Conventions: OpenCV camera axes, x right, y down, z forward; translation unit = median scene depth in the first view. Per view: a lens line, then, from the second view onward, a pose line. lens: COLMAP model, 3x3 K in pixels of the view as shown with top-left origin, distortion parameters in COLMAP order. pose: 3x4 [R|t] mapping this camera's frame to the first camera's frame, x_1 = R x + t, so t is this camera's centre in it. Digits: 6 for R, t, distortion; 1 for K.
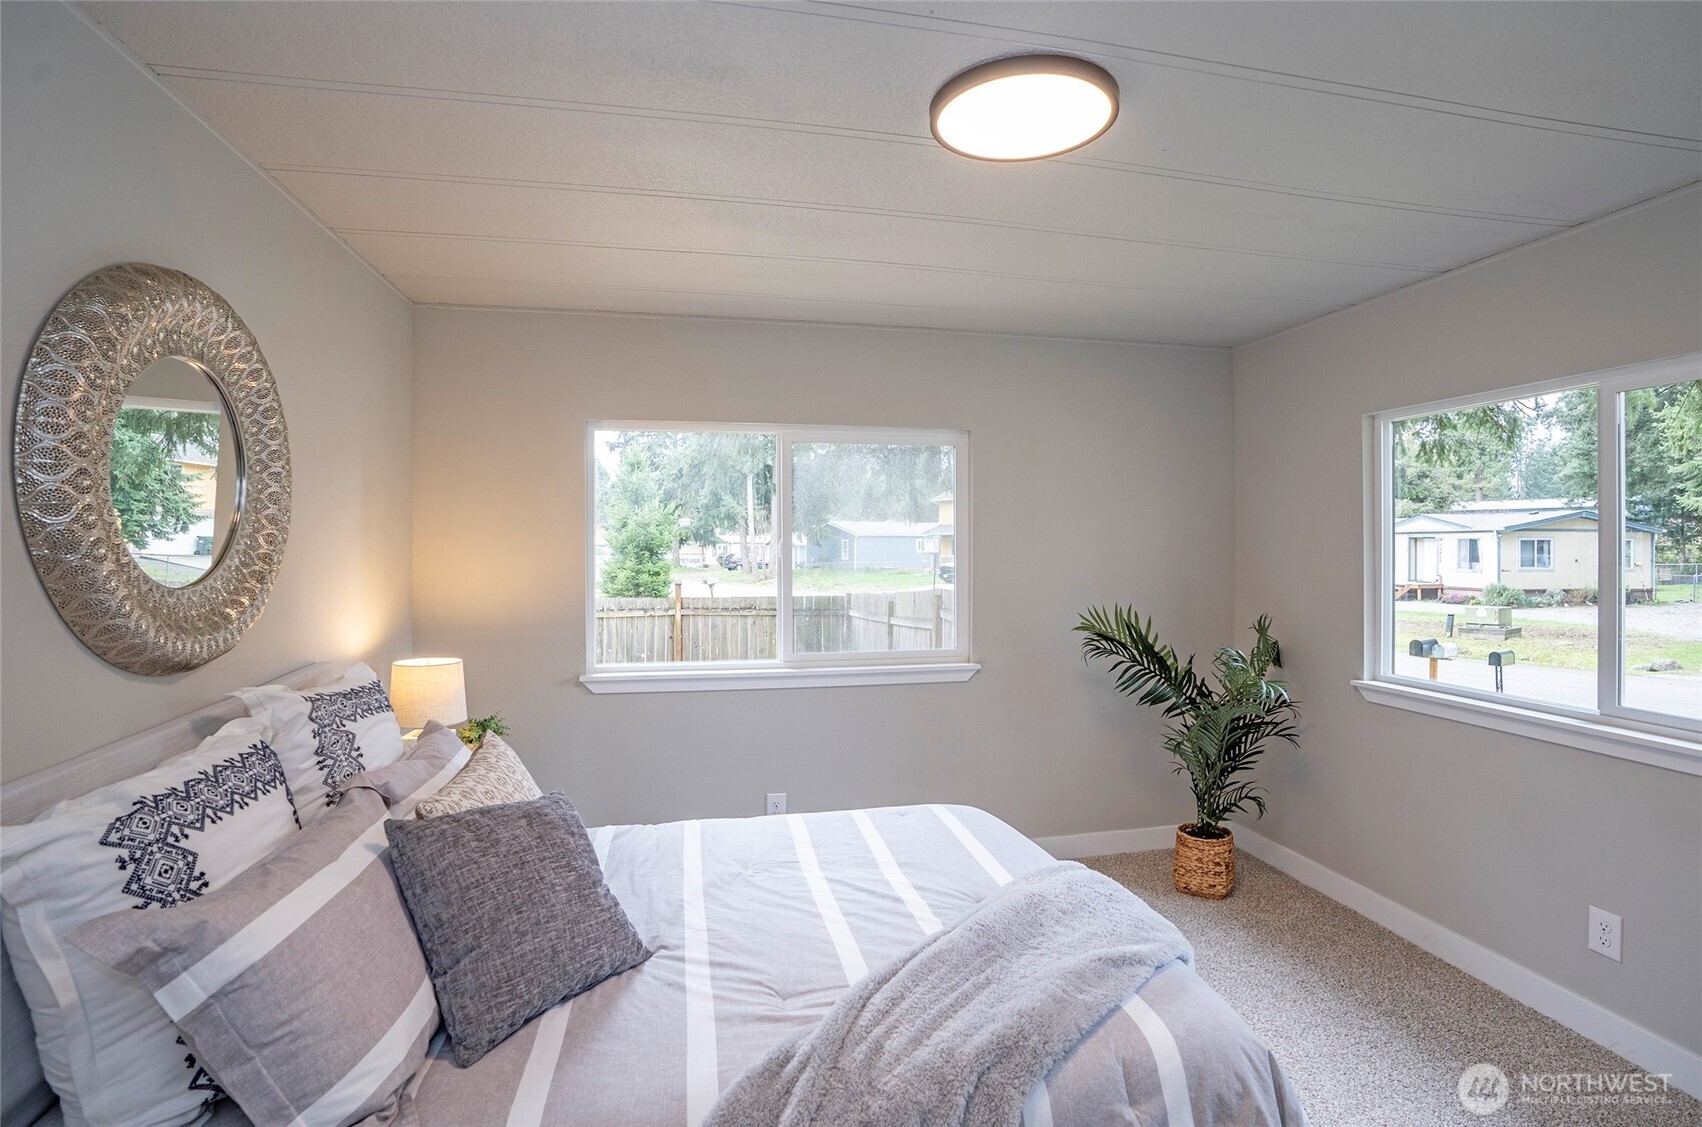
lens RADIAL K [[801.6, 0, 849.1], [0, 801.6, 547.5], [0, 0, 1]] dist [-0.027822, 0.000442]
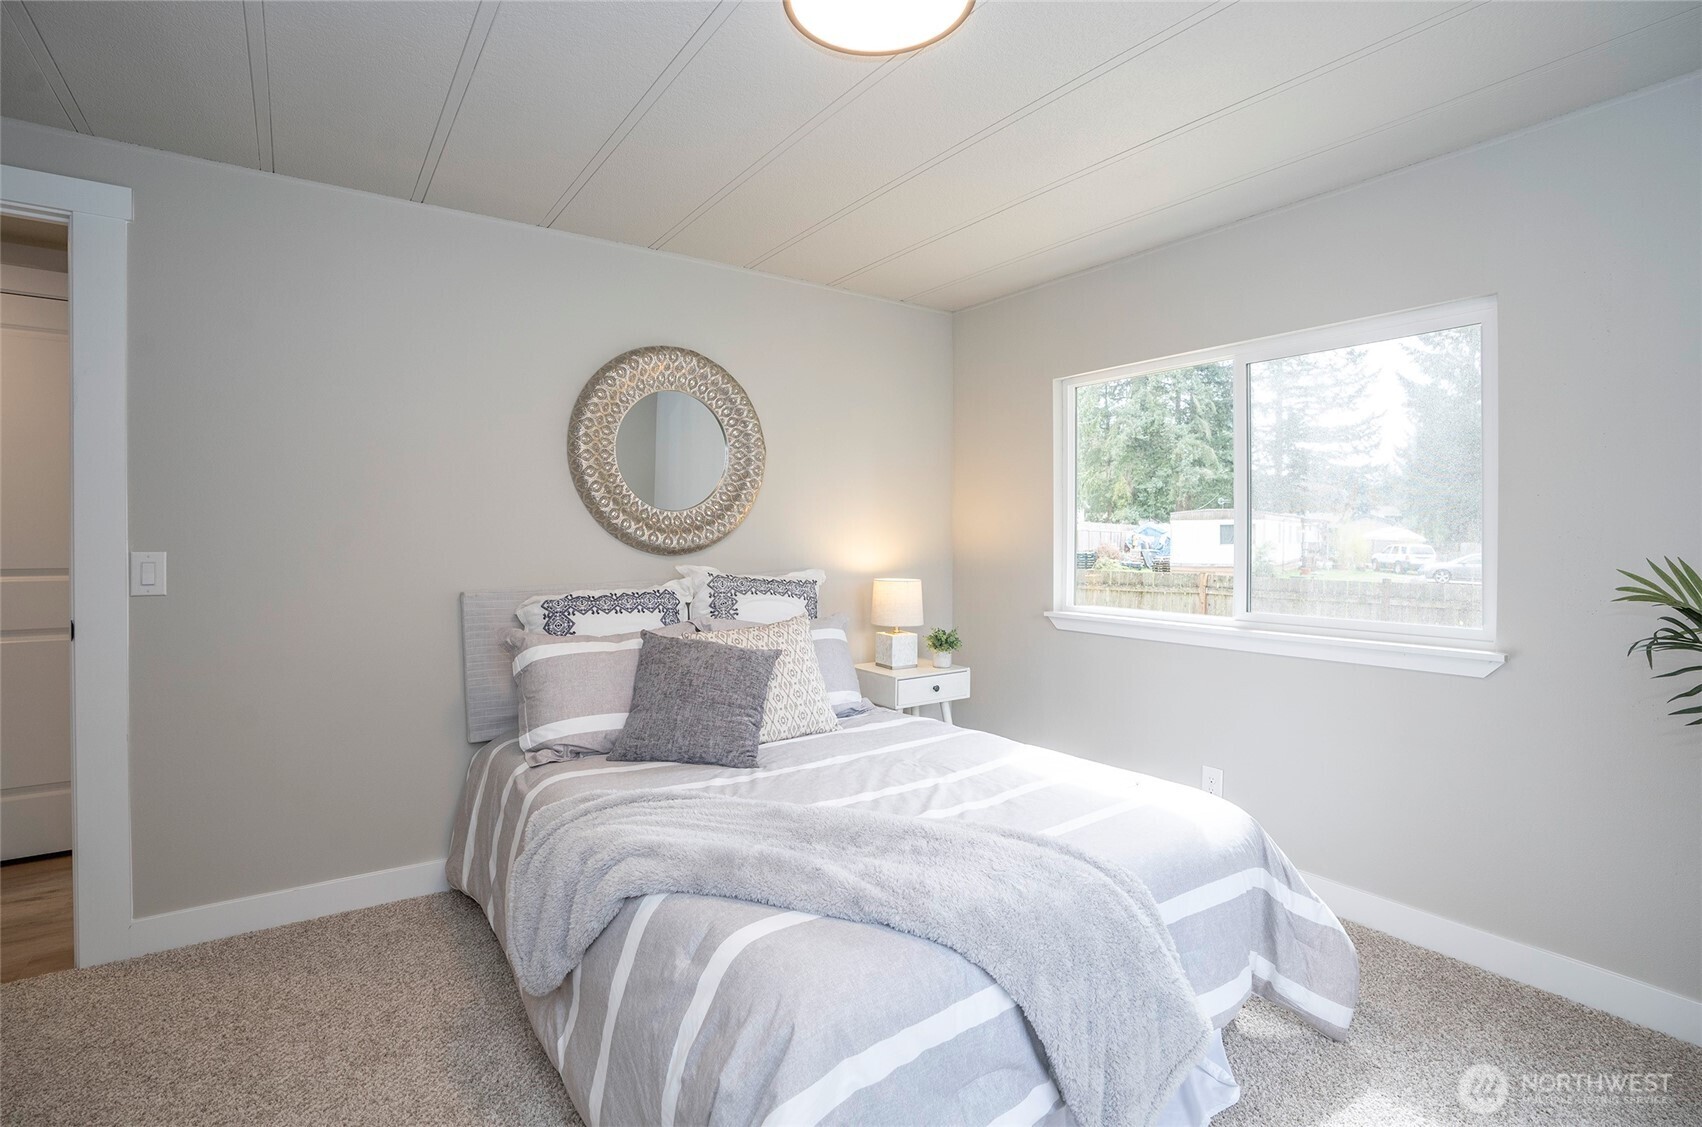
lens RADIAL K [[801.6, 0, 849.1], [0, 801.6, 547.5], [0, 0, 1]] dist [-0.027822, 0.000442]
pose [[0.402191, 0.009126, -0.915510, 0.937982], [0.001002, 0.999945, 0.010408, 0.105741], [0.915555, -0.005103, 0.402160, 0.523098]]
